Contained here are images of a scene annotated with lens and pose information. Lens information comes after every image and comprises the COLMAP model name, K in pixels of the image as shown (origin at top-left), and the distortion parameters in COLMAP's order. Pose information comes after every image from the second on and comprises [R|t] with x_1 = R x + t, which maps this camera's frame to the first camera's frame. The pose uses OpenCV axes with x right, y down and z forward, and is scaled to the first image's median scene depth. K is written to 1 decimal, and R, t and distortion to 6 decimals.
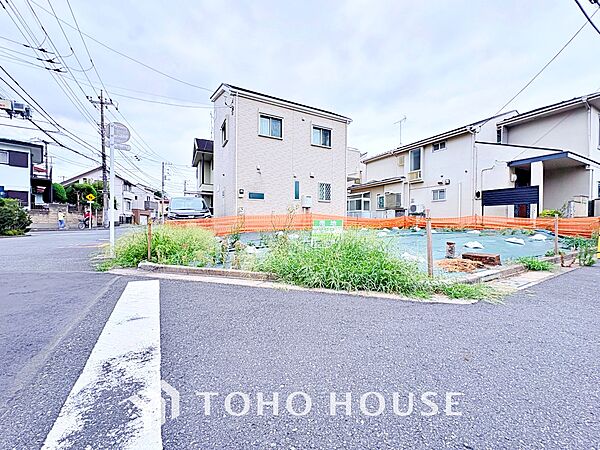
lens RADIAL K [[238.1, 0, 299.1], [0, 238.1, 224.8], [0, 0, 1]] dist [-0.000523, 0.000102]
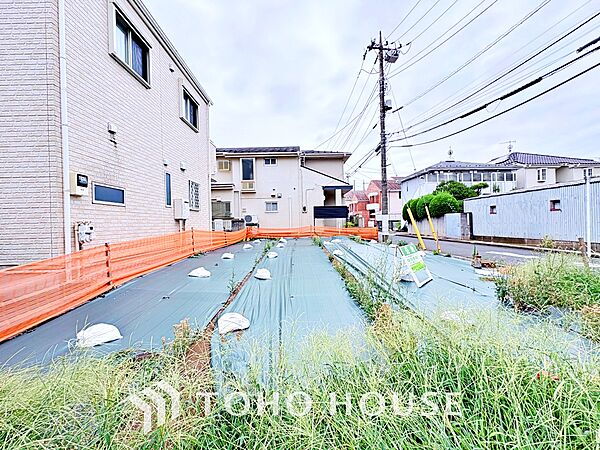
lens RADIAL K [[238.1, 0, 300.3], [0, 238.1, 224.2], [0, 0, 1]] dist [-0.000523, 0.000102]
pose [[0.451701, -0.019408, 0.891958, -0.322699], [0.036985, 0.999311, 0.003014, -0.046046], [-0.891403, 0.031628, 0.452108, 0.408758]]
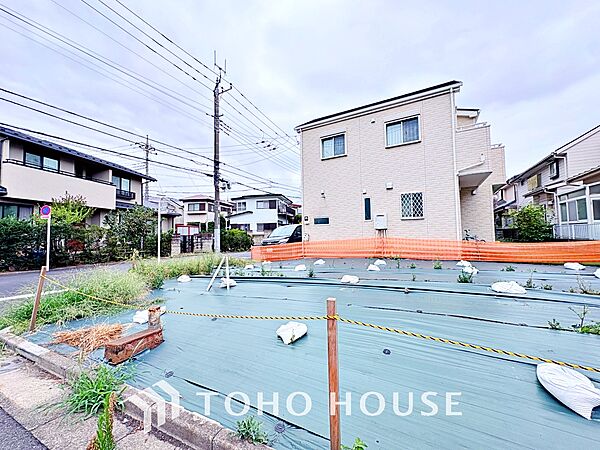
lens RADIAL K [[238.1, 0, 299.0], [0, 238.1, 224.1], [0, 0, 1]] dist [-0.000523, 0.000102]
pose [[0.541196, -0.055553, -0.839060, 0.476771], [0.011481, 0.998211, -0.058685, -0.041877], [0.840818, 0.022127, 0.540865, 0.311924]]
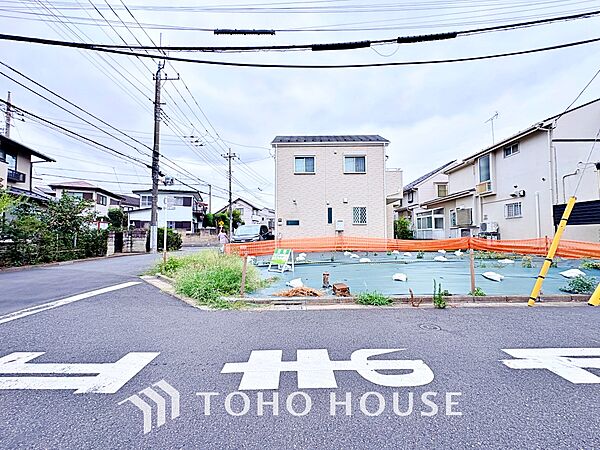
lens RADIAL K [[238.1, 0, 298.6], [0, 238.1, 225.2], [0, 0, 1]] dist [-0.000523, 0.000102]
pose [[0.871504, -0.028711, -0.489547, 0.356566], [0.001699, 0.998455, -0.055534, -0.033360], [0.490385, 0.047566, 0.870207, -0.039924]]
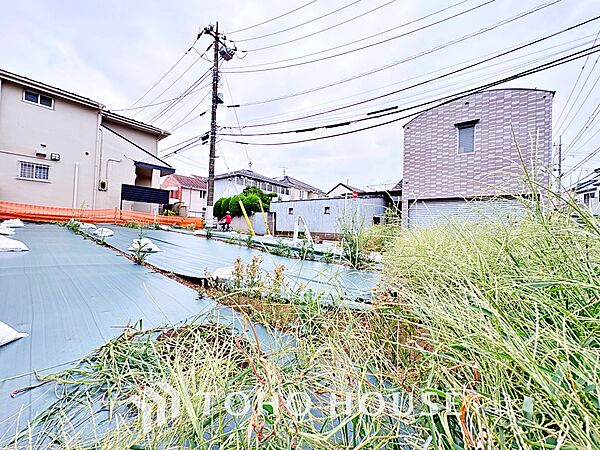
lens RADIAL K [[238.1, 0, 299.8], [0, 238.1, 224.0], [0, 0, 1]] dist [-0.000523, 0.000102]
pose [[-0.379878, -0.001507, 0.925036, -0.312890], [-0.029764, 0.999501, -0.010594, 0.005365], [-0.924558, -0.031557, -0.379733, 0.576981]]
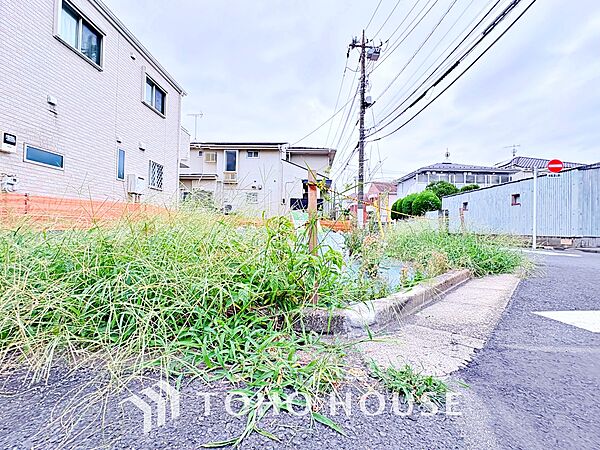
lens RADIAL K [[238.1, 0, 300.4], [0, 238.1, 224.3], [0, 0, 1]] dist [-0.000523, 0.000102]
pose [[0.500378, 0.015475, 0.865669, -0.268424], [-0.007004, 0.999880, -0.013825, 0.013448], [-0.865779, 0.000854, 0.500426, 0.251717]]
